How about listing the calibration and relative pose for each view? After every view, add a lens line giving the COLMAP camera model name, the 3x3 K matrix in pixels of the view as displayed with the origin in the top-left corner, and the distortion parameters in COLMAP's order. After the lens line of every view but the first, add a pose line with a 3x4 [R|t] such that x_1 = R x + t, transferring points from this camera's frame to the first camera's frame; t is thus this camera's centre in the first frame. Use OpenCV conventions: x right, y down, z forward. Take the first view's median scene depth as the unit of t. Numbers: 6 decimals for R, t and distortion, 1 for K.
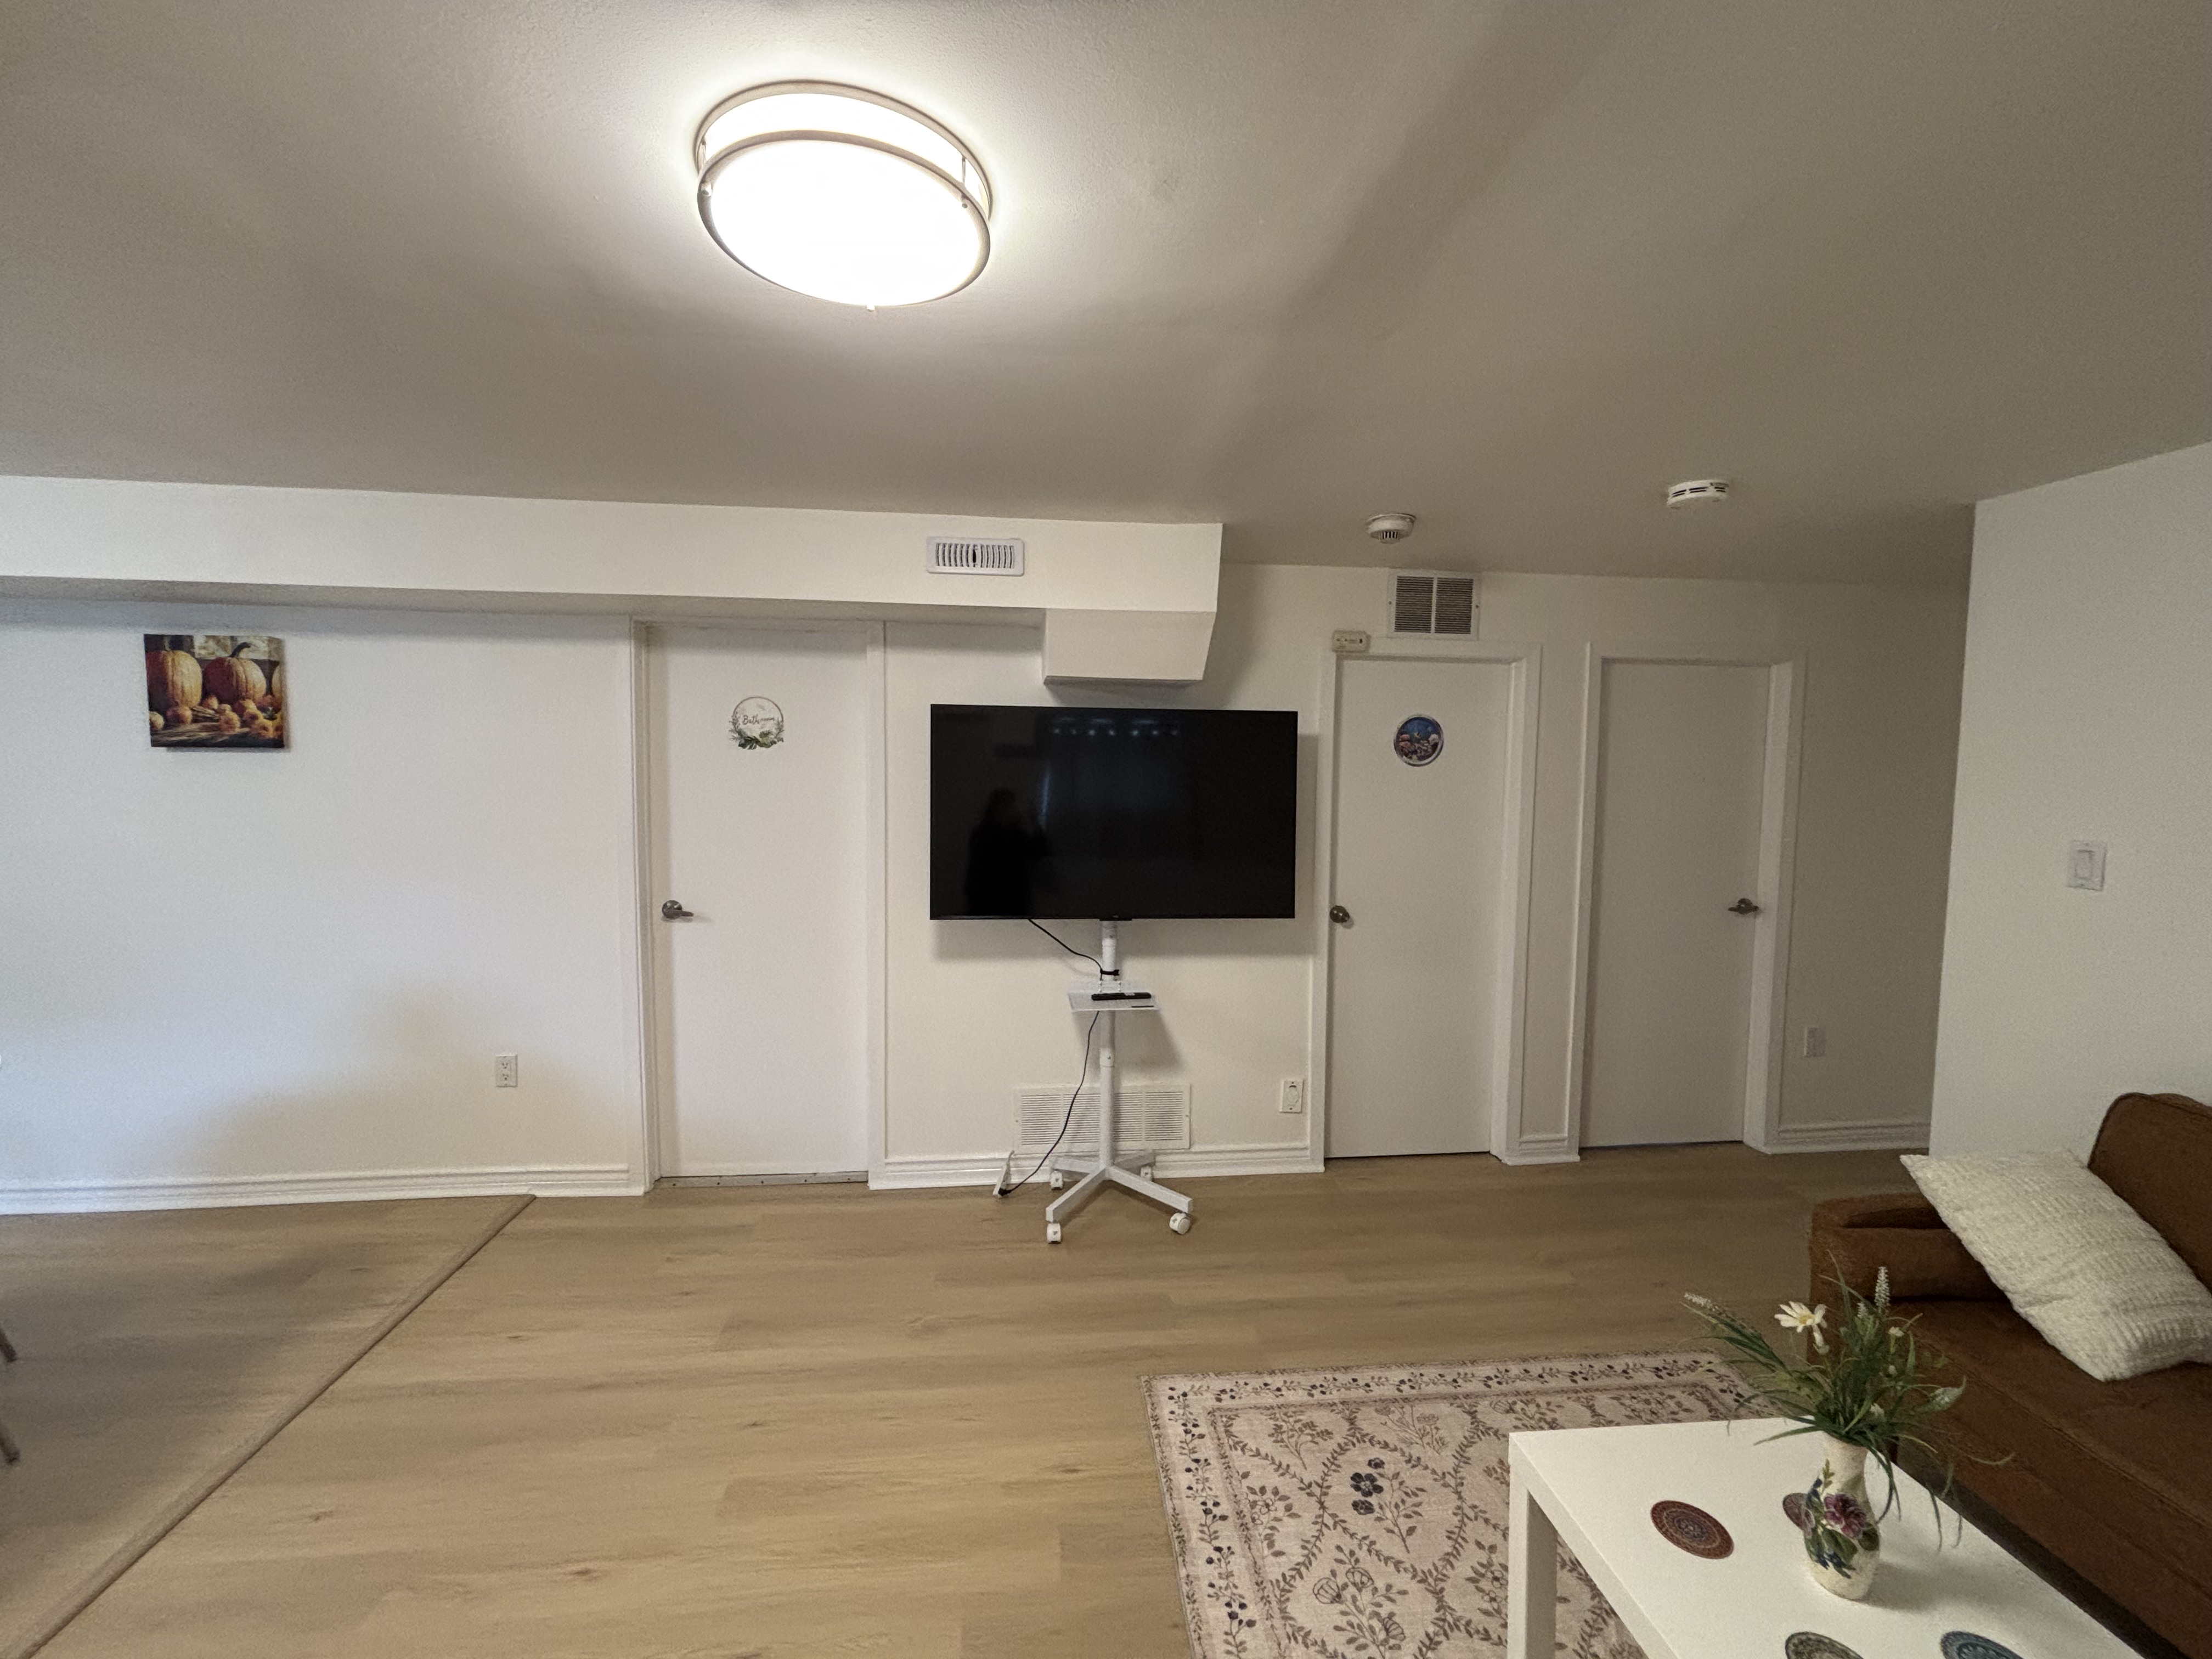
lens RADIAL K [[896.0, 0, 1100.1], [0, 896.0, 825.1], [0, 0, 1]] dist [-0.000003, -0.000263]
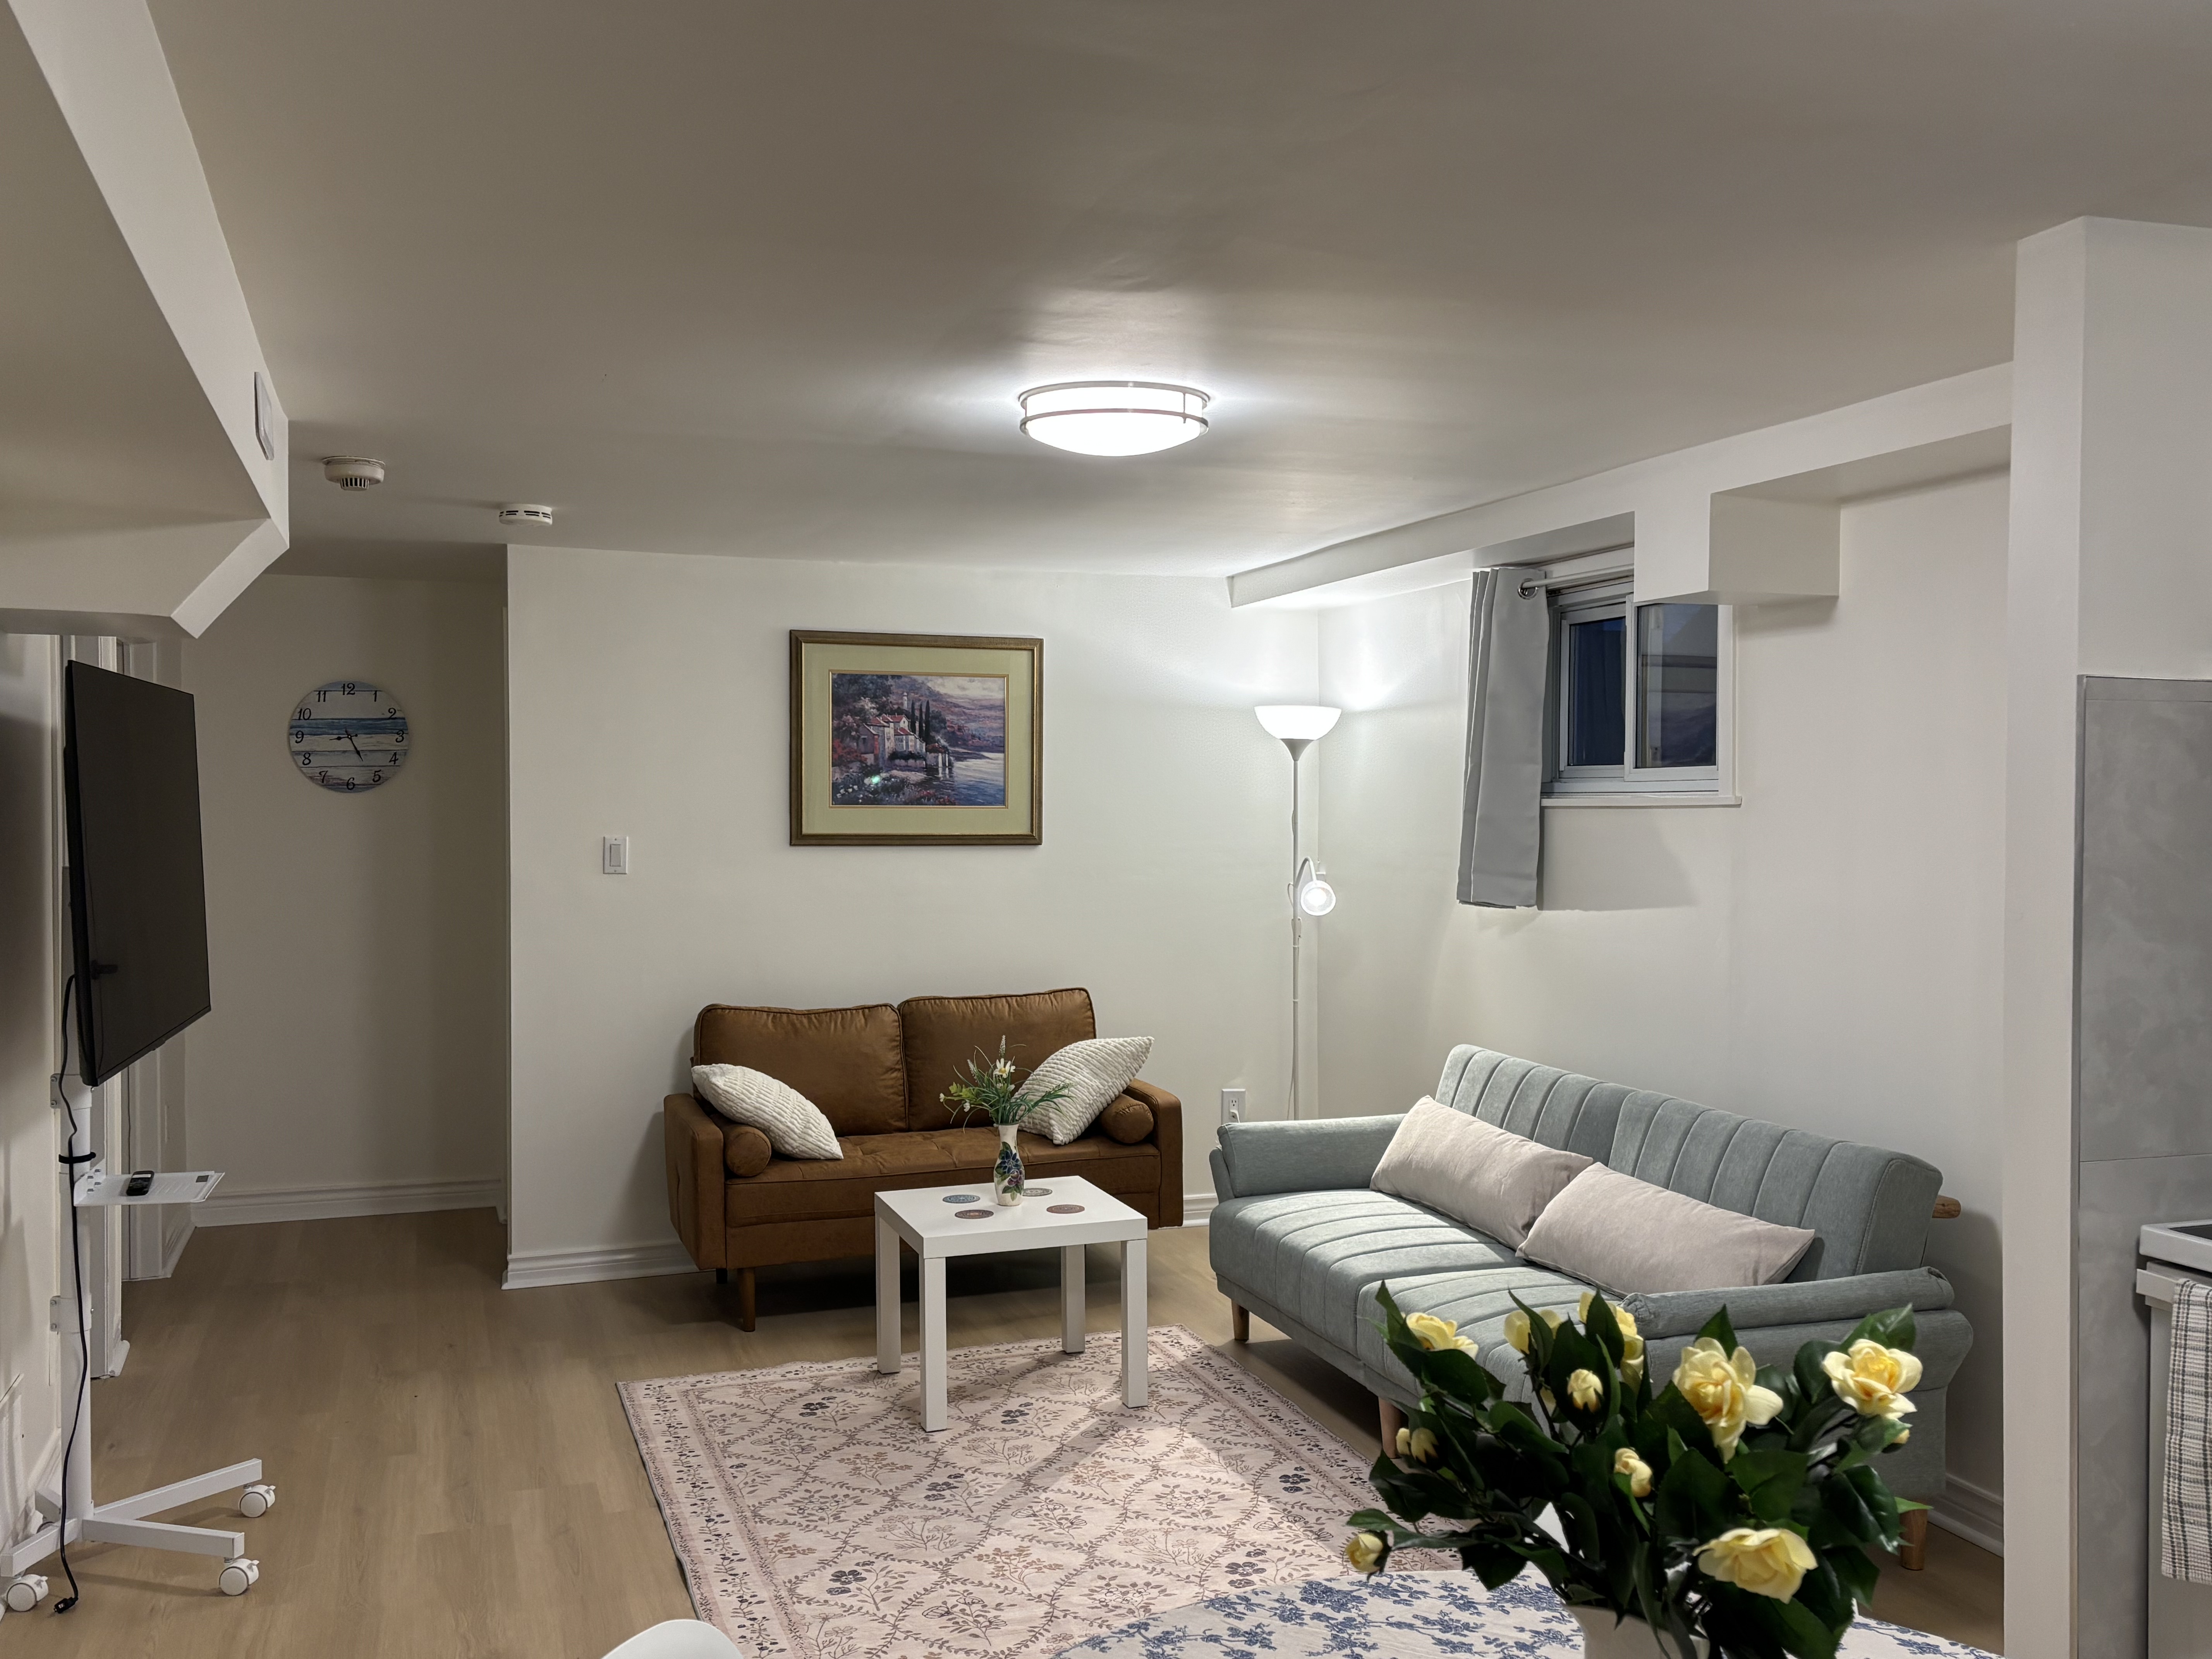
lens RADIAL K [[2079.3, 0, 1095.3], [0, 2079.3, 835.2], [0, 0, 1]] dist [0.068384, 0.003158]
pose [[-0.230750, -0.031104, 0.972516, -1.337226], [0.063870, 0.996849, 0.047037, -0.052432], [-0.970915, 0.072969, -0.228036, 0.682889]]
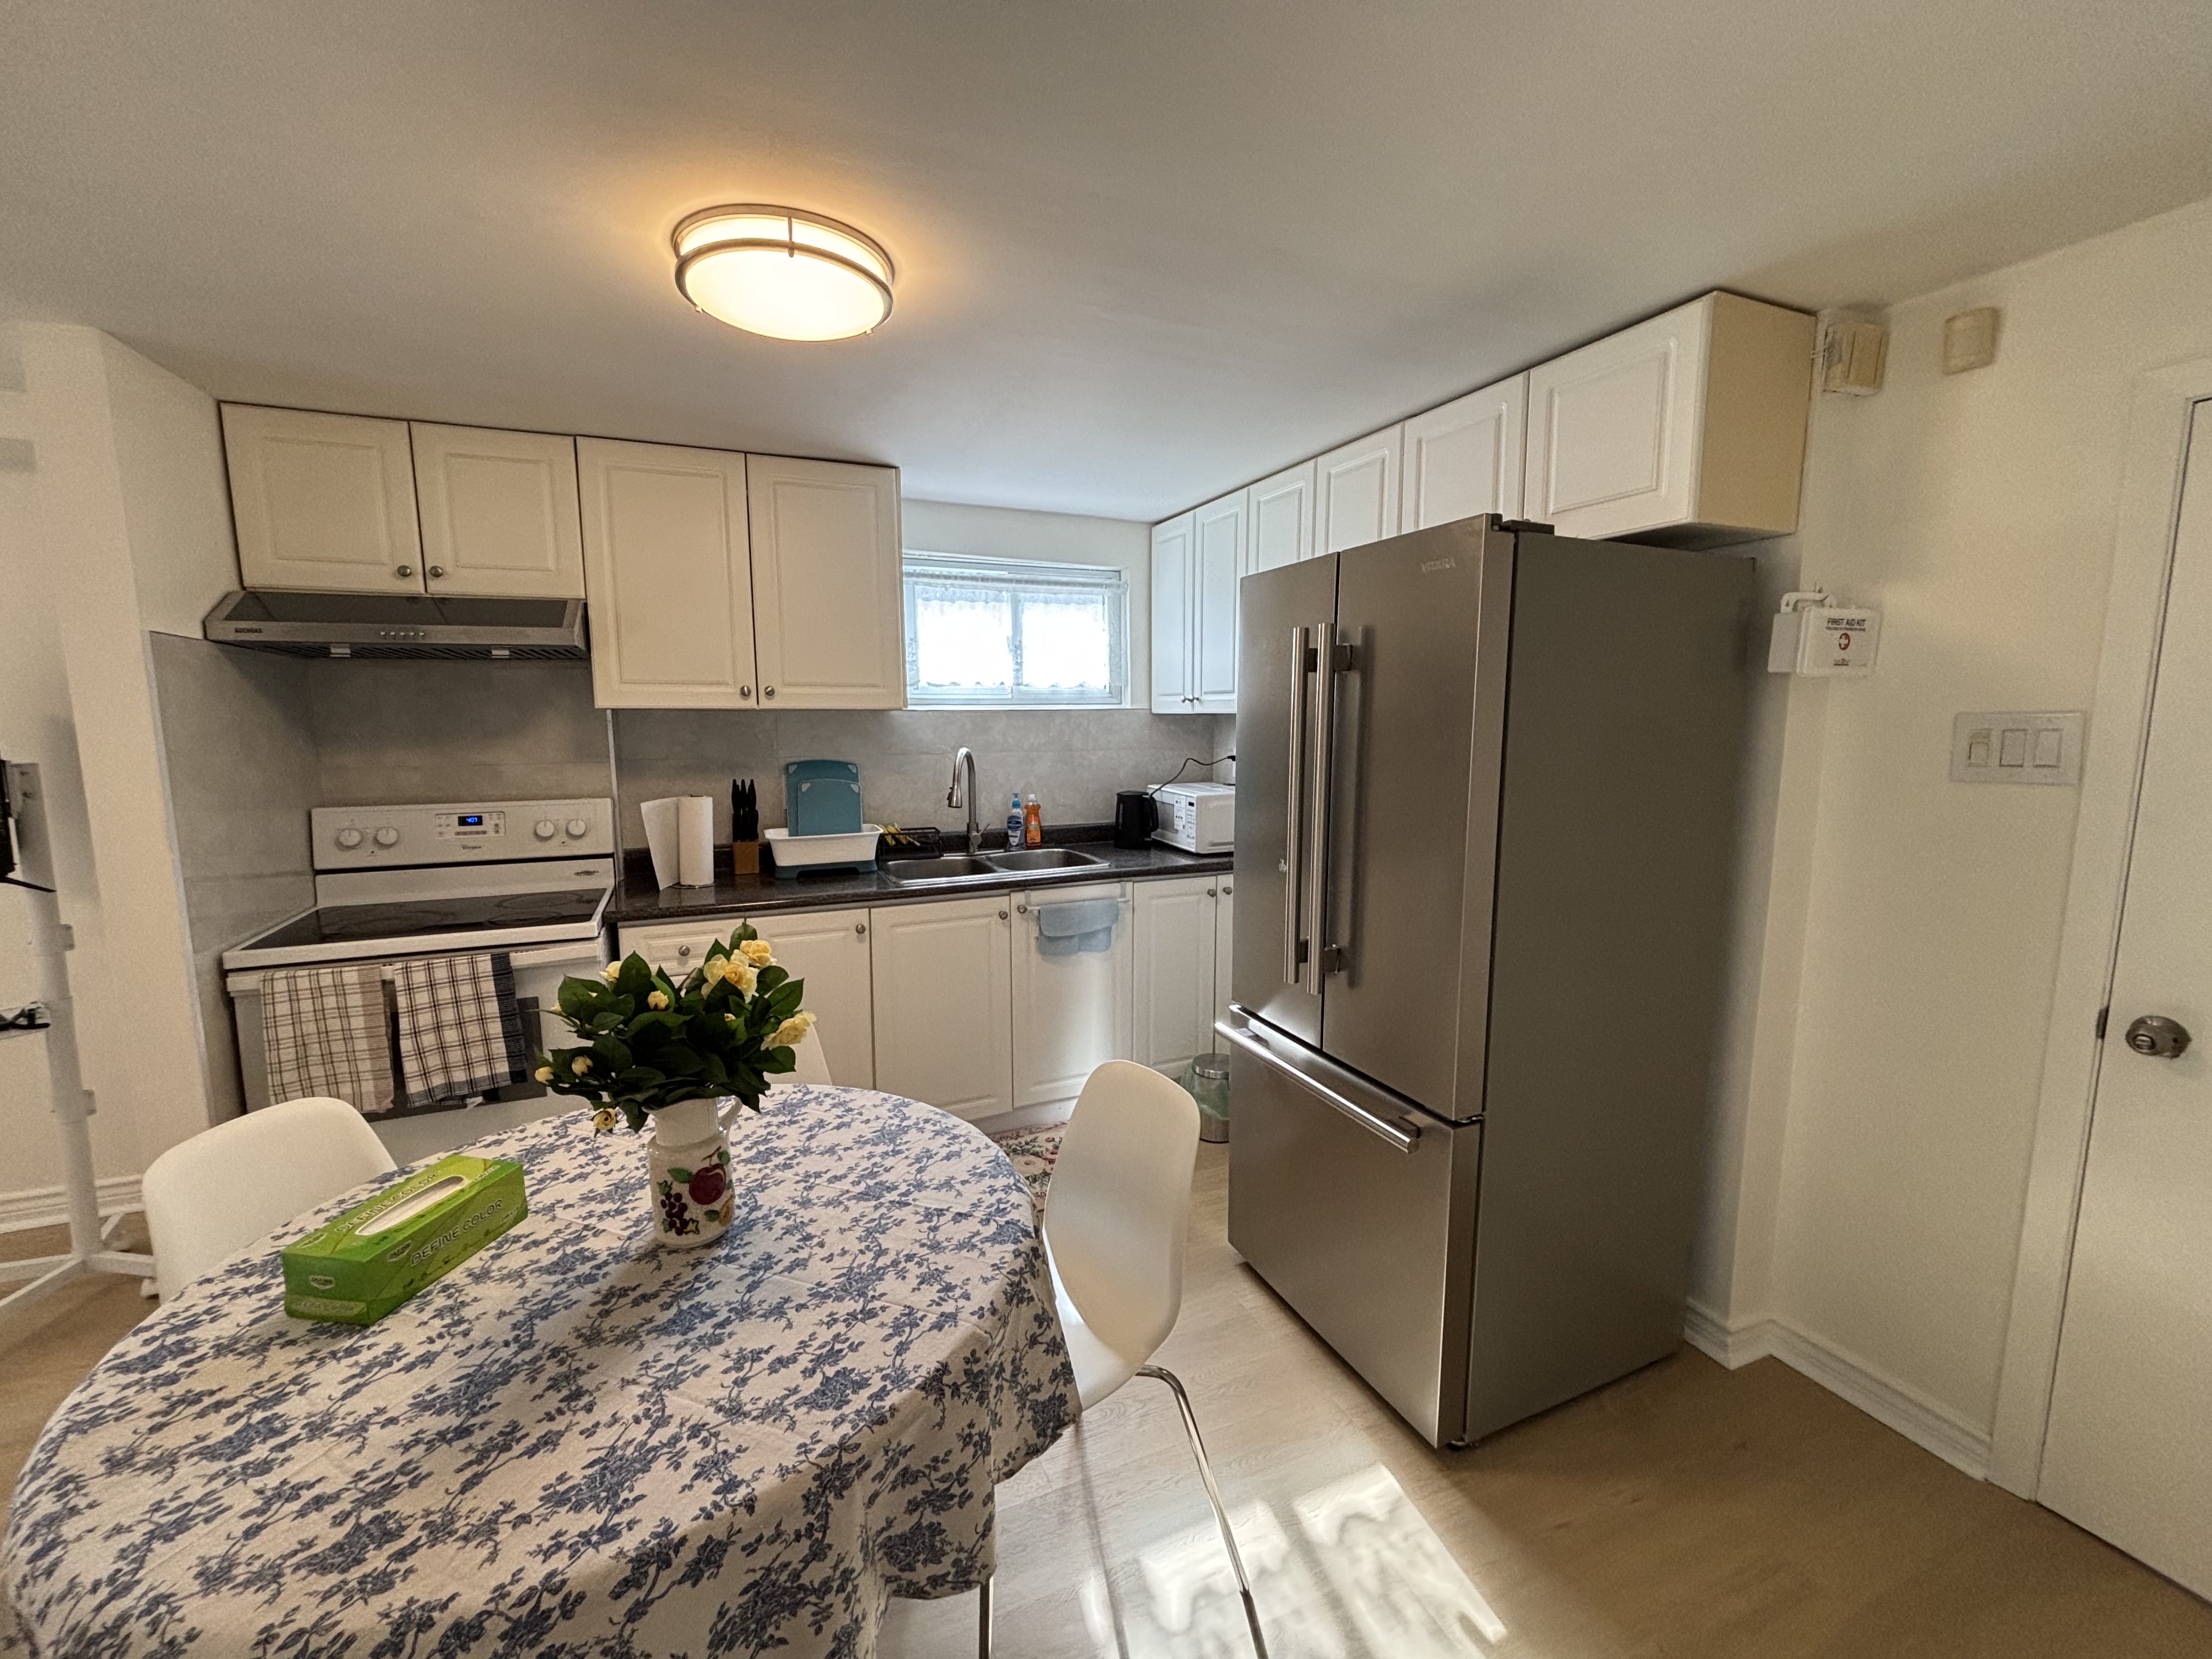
lens RADIAL K [[893.3, 0, 1102.6], [0, 893.3, 831.0], [0, 0, 1]] dist [0.003374, -0.000415]
pose [[-0.952628, 0.032319, -0.302415, -0.996092], [-0.029002, 0.980154, 0.196106, -0.055414], [0.302752, 0.195586, -0.932785, 0.858530]]
